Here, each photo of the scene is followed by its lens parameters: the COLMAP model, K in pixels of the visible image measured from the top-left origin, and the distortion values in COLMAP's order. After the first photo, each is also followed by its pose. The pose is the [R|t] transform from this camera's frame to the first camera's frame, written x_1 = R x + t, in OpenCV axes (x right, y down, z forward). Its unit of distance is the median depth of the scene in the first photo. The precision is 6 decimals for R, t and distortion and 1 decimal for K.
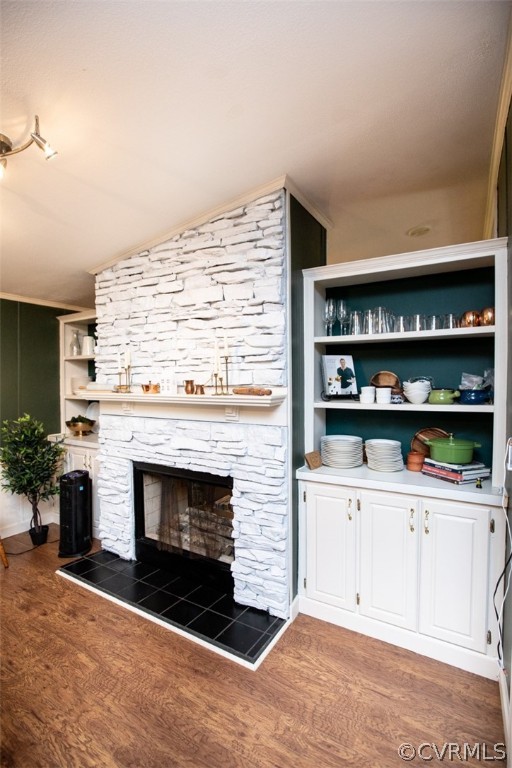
lens RADIAL K [[362.5, 0, 256.0], [0, 362.5, 384.0], [0, 0, 1]] dist [-0.052176, 0.020113]
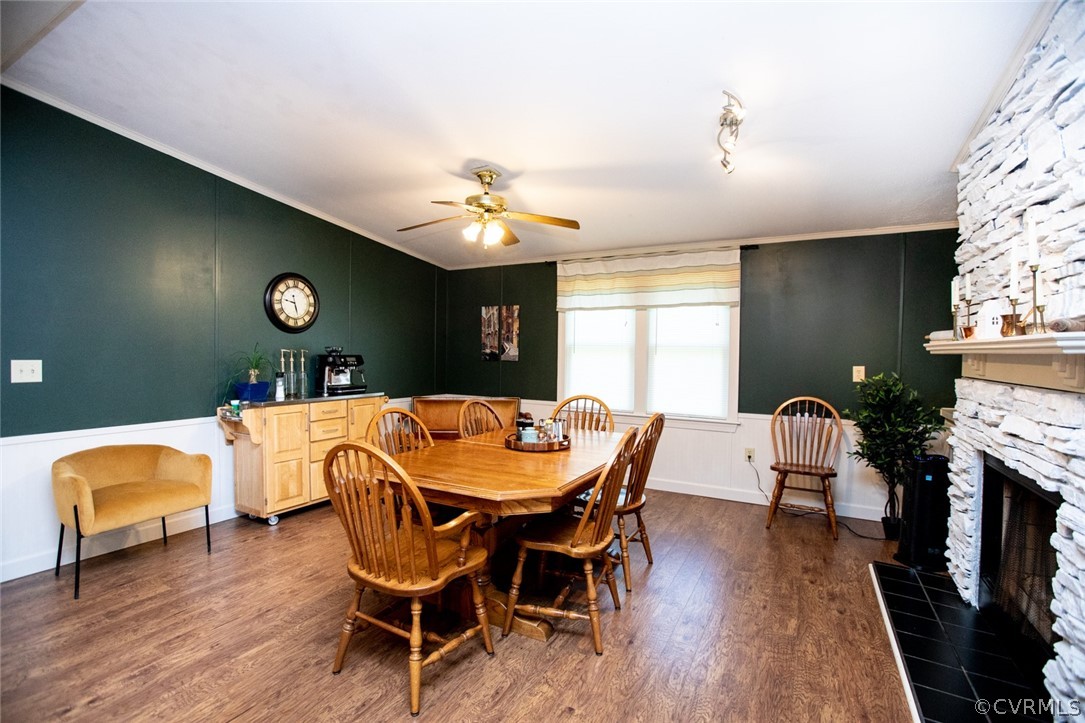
lens RADIAL K [[503.4, 0, 538.9], [0, 503.4, 362.0], [0, 0, 1]] dist [-0.054698, 0.025700]
pose [[0.052252, 0.034023, -0.998054, 0.532502], [-0.026139, 0.999124, 0.032691, 0.055553], [0.998292, 0.024380, 0.053095, 0.188201]]
